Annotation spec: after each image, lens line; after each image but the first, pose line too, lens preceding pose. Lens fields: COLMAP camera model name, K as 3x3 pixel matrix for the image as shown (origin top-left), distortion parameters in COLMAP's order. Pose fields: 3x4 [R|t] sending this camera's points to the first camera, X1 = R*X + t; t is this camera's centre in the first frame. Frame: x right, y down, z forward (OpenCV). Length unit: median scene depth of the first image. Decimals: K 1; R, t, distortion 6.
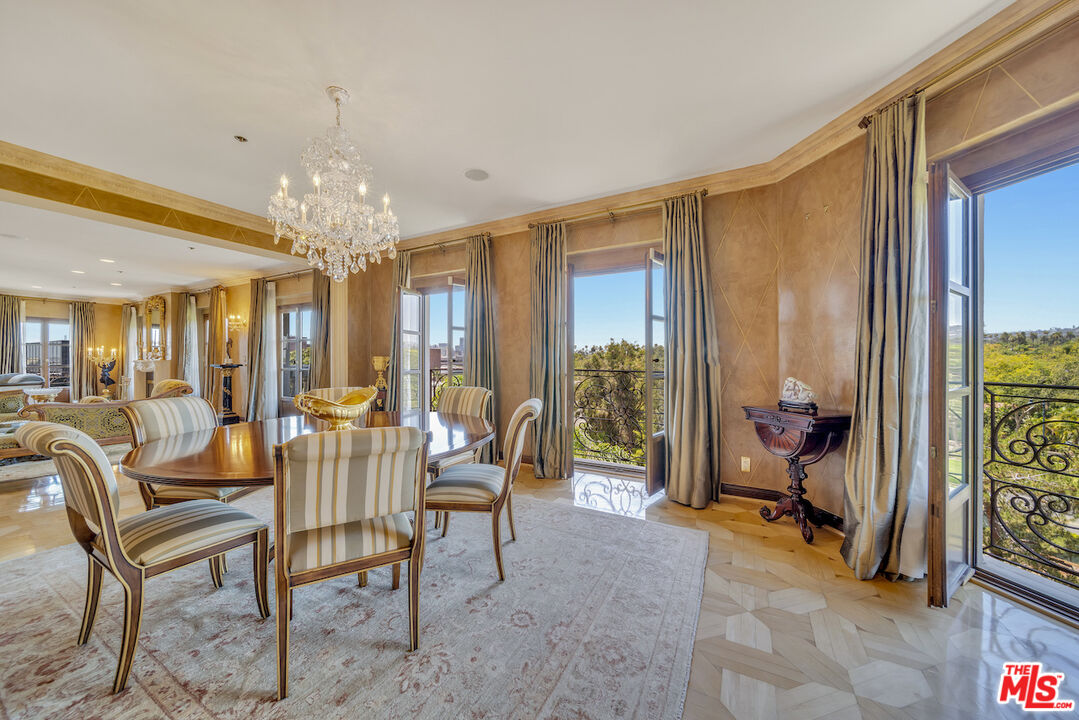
lens RADIAL K [[386.8, 0, 537.6], [0, 386.8, 361.5], [0, 0, 1]] dist [-0.005502, -0.000001]
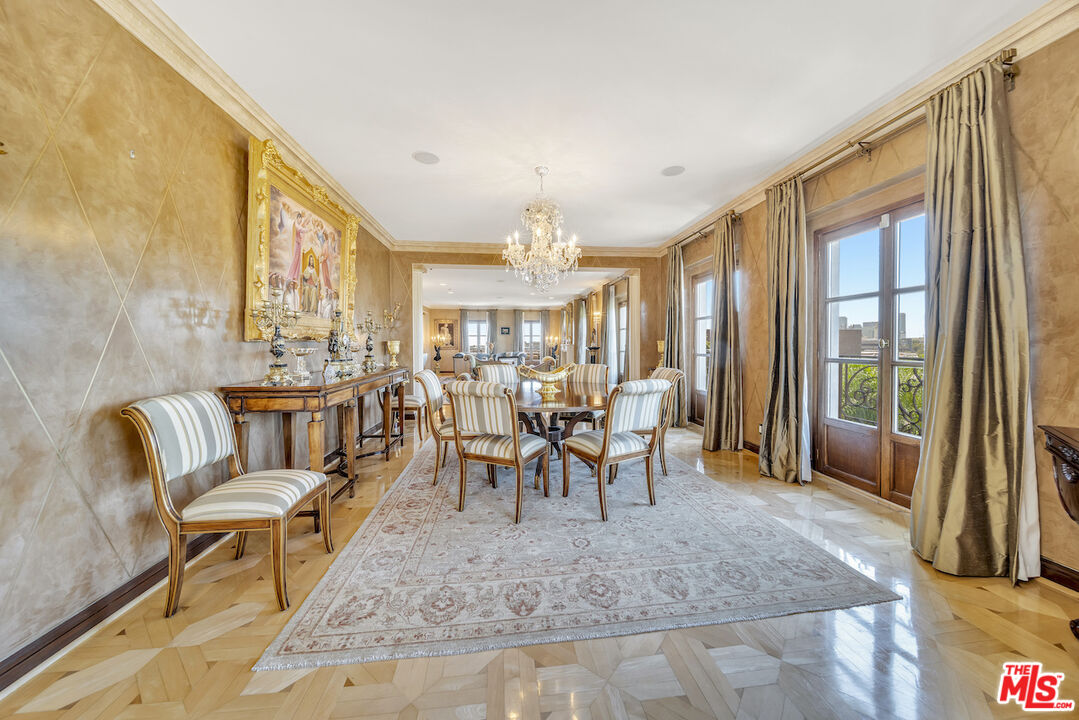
lens RADIAL K [[386.8, 0, 550.0], [0, 386.8, 353.2], [0, 0, 1]] dist [-0.005502, -0.000001]
pose [[0.572942, 0.015271, -0.819454, 0.261958], [0.002487, 0.999789, 0.020371, 0.000300], [0.819592, -0.013709, 0.572783, 0.047545]]
